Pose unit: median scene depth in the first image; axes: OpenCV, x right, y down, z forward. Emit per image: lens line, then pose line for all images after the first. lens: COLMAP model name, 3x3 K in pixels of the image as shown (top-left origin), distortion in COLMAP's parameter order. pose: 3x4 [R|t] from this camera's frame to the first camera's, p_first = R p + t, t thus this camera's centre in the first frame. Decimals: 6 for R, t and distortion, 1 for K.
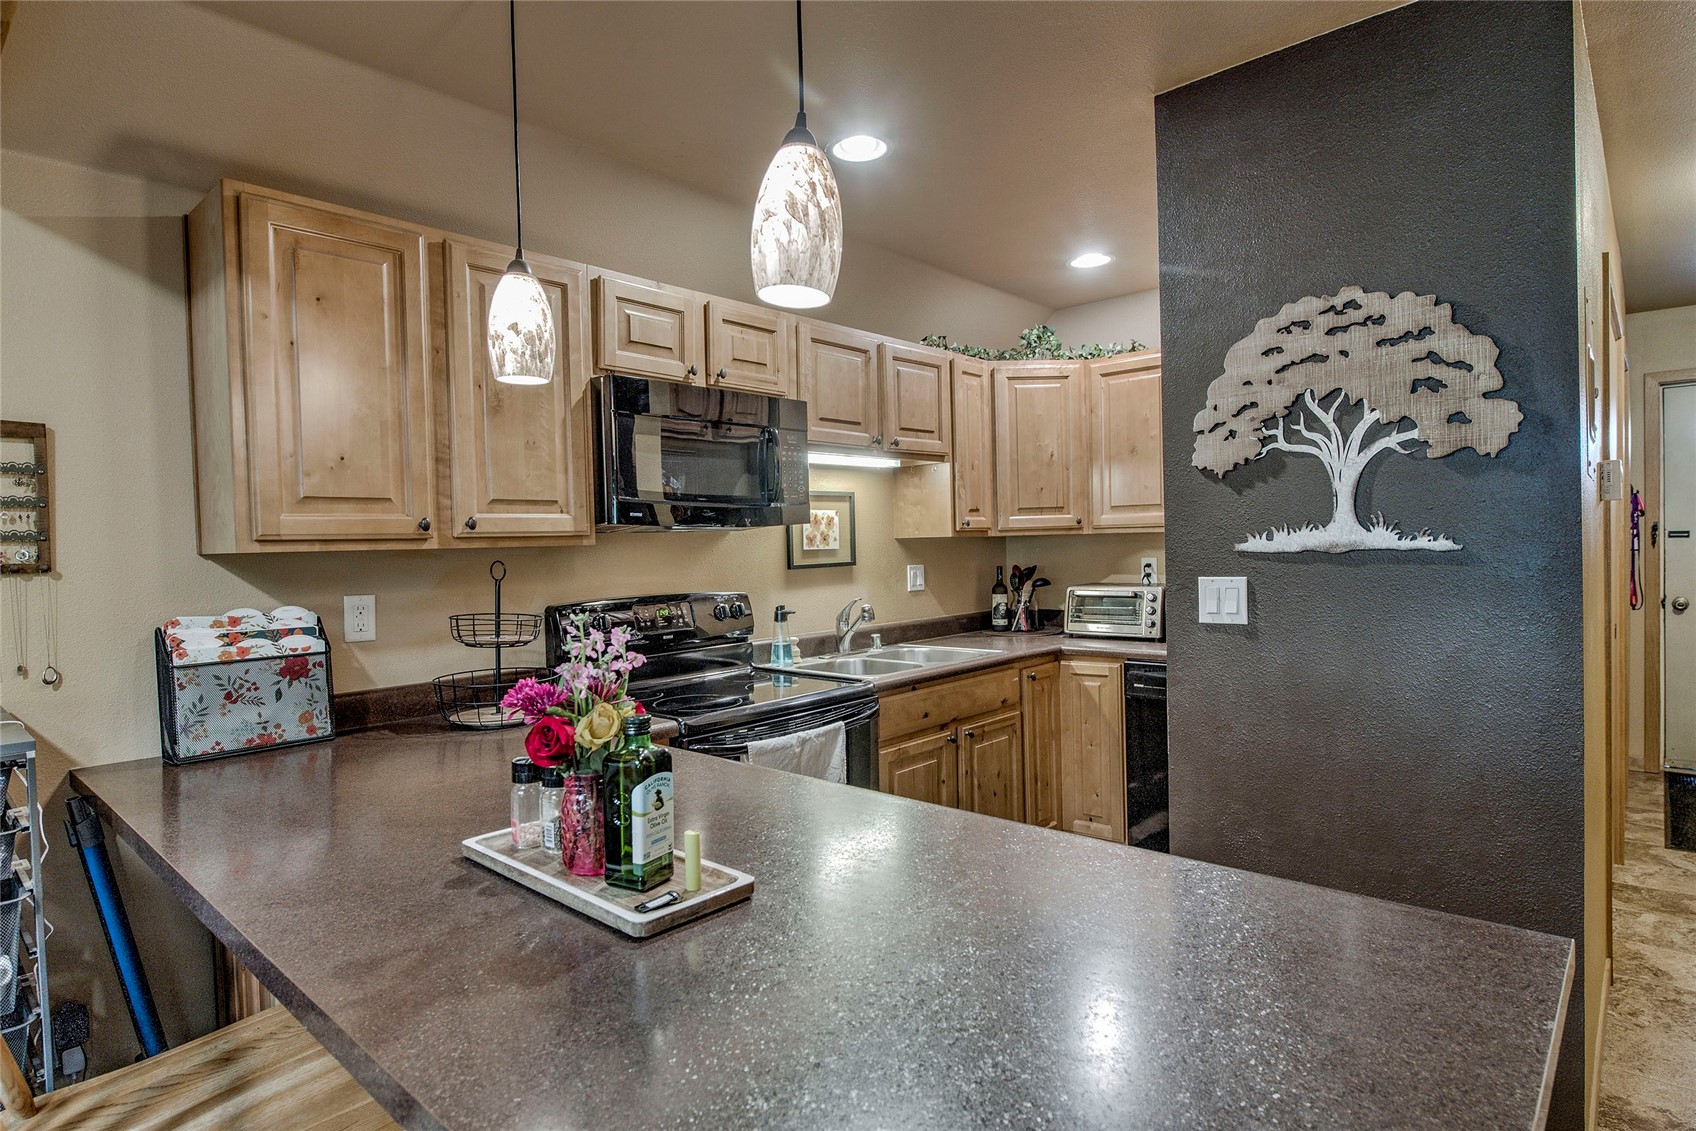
lens RADIAL K [[887.4, 0, 837.8], [0, 887.4, 563.8], [0, 0, 1]] dist [-0.001511, -0.000379]
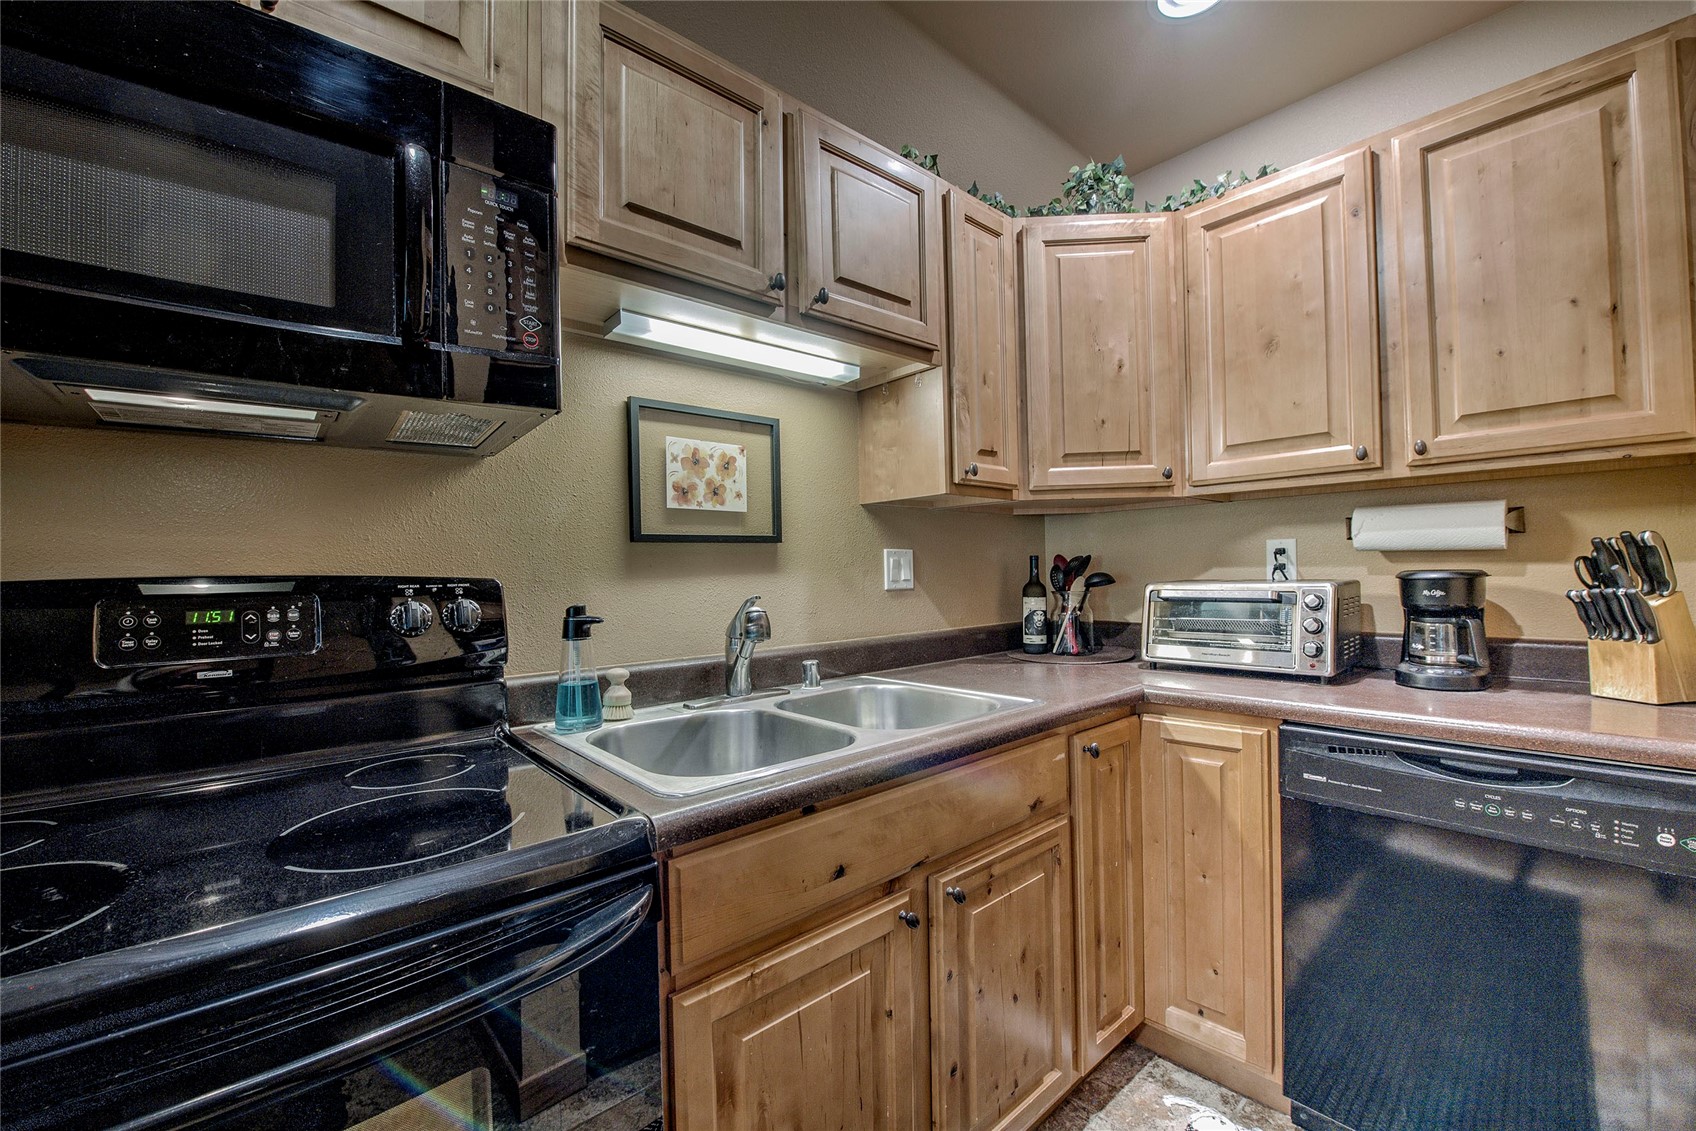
lens RADIAL K [[669.4, 0, 843.1], [0, 669.4, 567.4], [0, 0, 1]] dist [-0.010892, -0.009700]
pose [[0.993695, 0.004544, -0.112024, 0.108225], [-0.007231, 0.999695, -0.023595, 0.027746], [0.111882, 0.024256, 0.993425, 0.546542]]
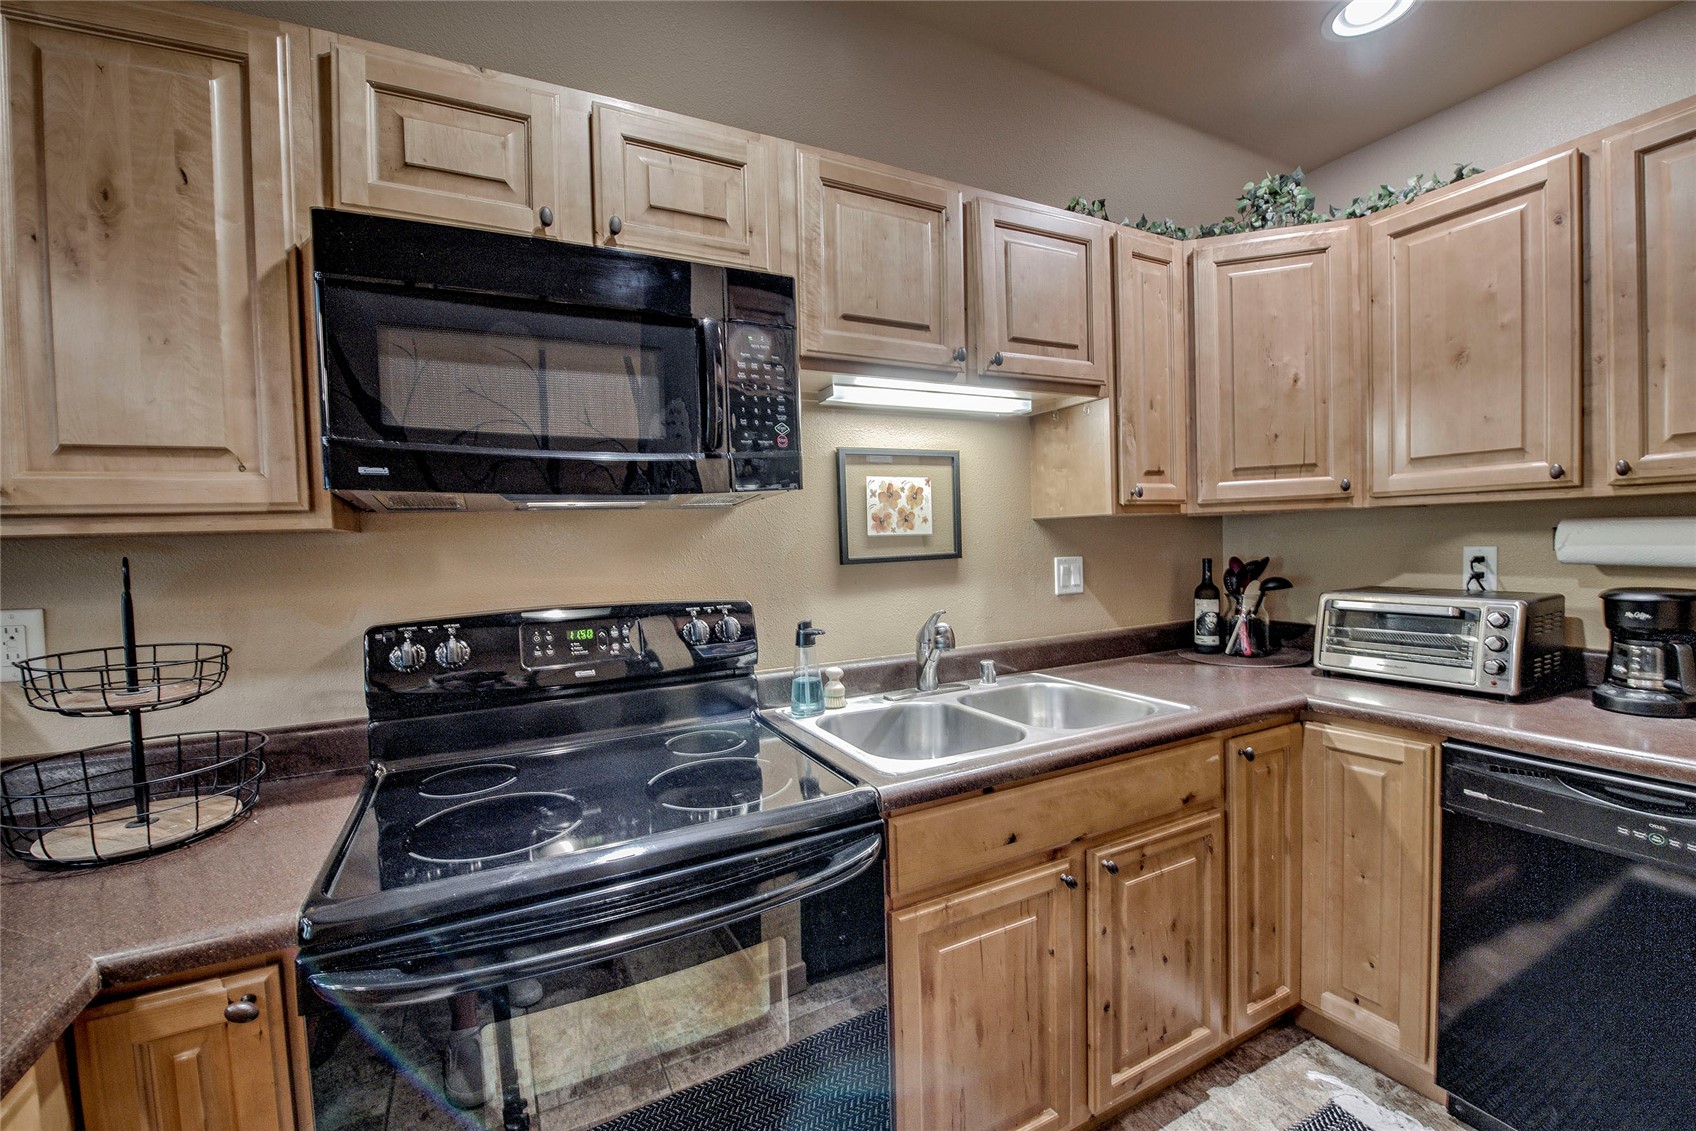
lens RADIAL K [[681.7, 0, 848.0], [0, 681.7, 565.5], [0, 0, 1]] dist [-0.014917, -0.004446]
pose [[0.936890, 0.009824, -0.349485, 0.118890], [-0.001143, 0.999686, 0.025038, -0.005456], [0.349621, -0.023058, 0.936607, 0.462797]]
